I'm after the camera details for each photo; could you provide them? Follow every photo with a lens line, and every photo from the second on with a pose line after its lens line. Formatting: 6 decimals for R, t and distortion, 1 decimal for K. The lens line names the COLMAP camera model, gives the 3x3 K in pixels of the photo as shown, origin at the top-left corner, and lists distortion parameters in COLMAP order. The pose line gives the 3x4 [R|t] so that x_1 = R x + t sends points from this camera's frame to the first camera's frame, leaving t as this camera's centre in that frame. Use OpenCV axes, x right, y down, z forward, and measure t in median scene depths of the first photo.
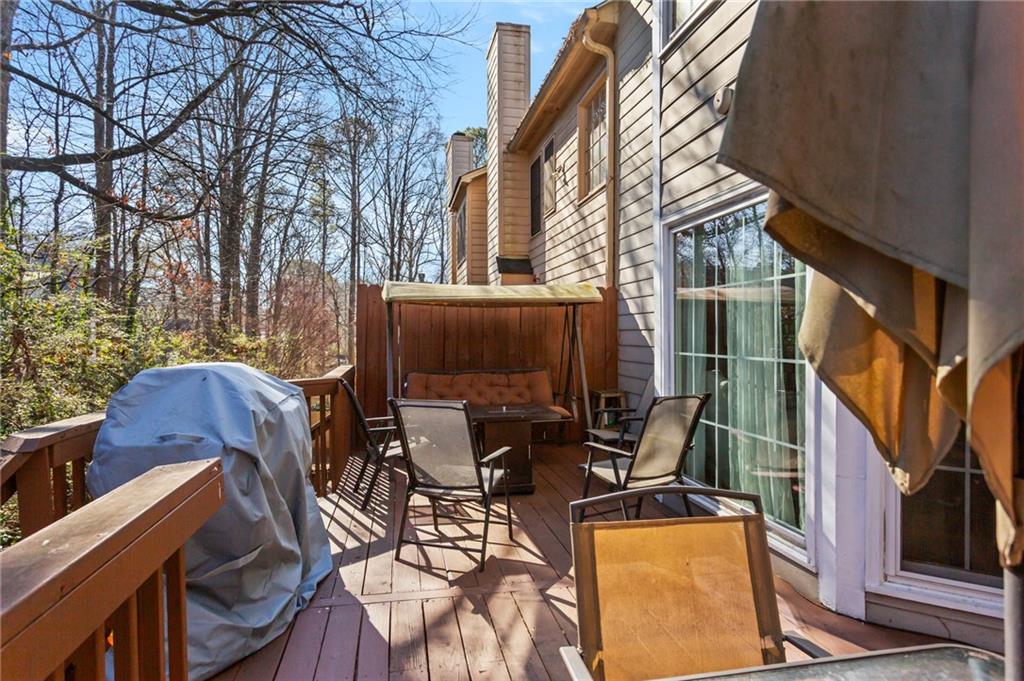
lens RADIAL K [[595.8, 0, 505.5], [0, 595.8, 341.2], [0, 0, 1]] dist [-0.005123, 0.002474]
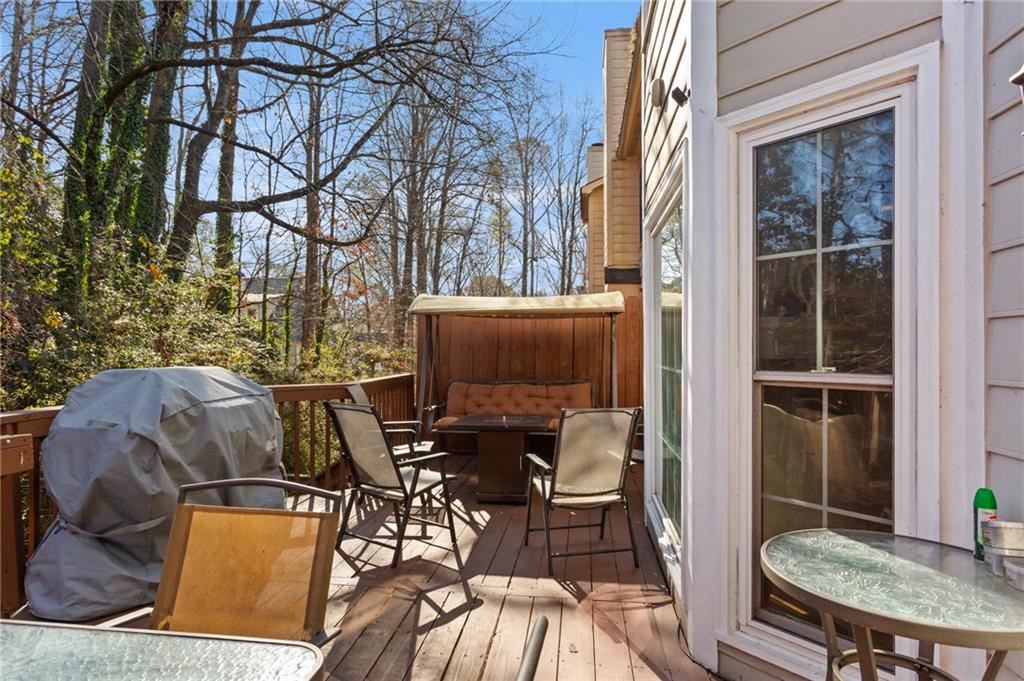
lens RADIAL K [[595.8, 0, 476.0], [0, 595.8, 342.1], [0, 0, 1]] dist [-0.005123, 0.002474]
pose [[0.943835, 0.001988, -0.330412, 0.383172], [-0.008588, 0.999792, -0.018517, 0.003959], [0.330307, 0.020315, 0.943655, 0.036815]]
